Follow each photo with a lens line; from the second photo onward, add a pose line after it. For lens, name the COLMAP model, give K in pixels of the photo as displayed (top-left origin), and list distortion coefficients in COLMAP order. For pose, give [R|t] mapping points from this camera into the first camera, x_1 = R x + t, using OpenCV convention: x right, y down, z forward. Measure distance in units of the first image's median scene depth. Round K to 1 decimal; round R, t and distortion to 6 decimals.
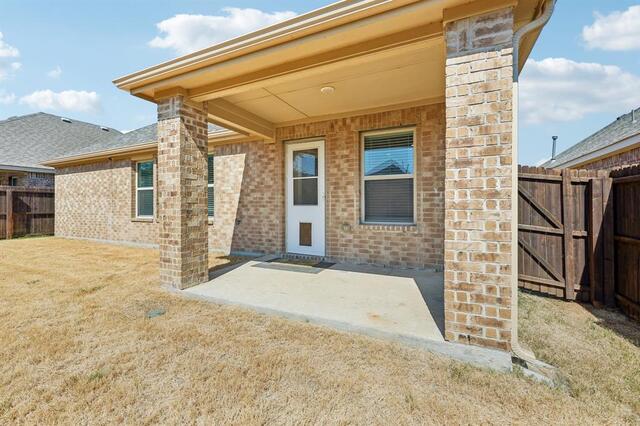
lens RADIAL K [[276.8, 0, 320.9], [0, 276.8, 210.5], [0, 0, 1]] dist [0.002154, 0.000193]
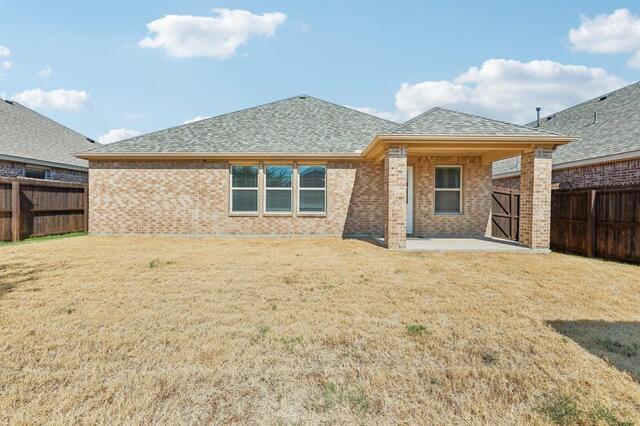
lens RADIAL K [[276.8, 0, 320.9], [0, 276.8, 209.0], [0, 0, 1]] dist [0.002154, 0.000193]
pose [[0.898354, -0.002666, 0.439263, -1.109791], [0.000574, 0.999988, 0.004894, 0.004123], [-0.439271, -0.004144, 0.898345, -0.270169]]
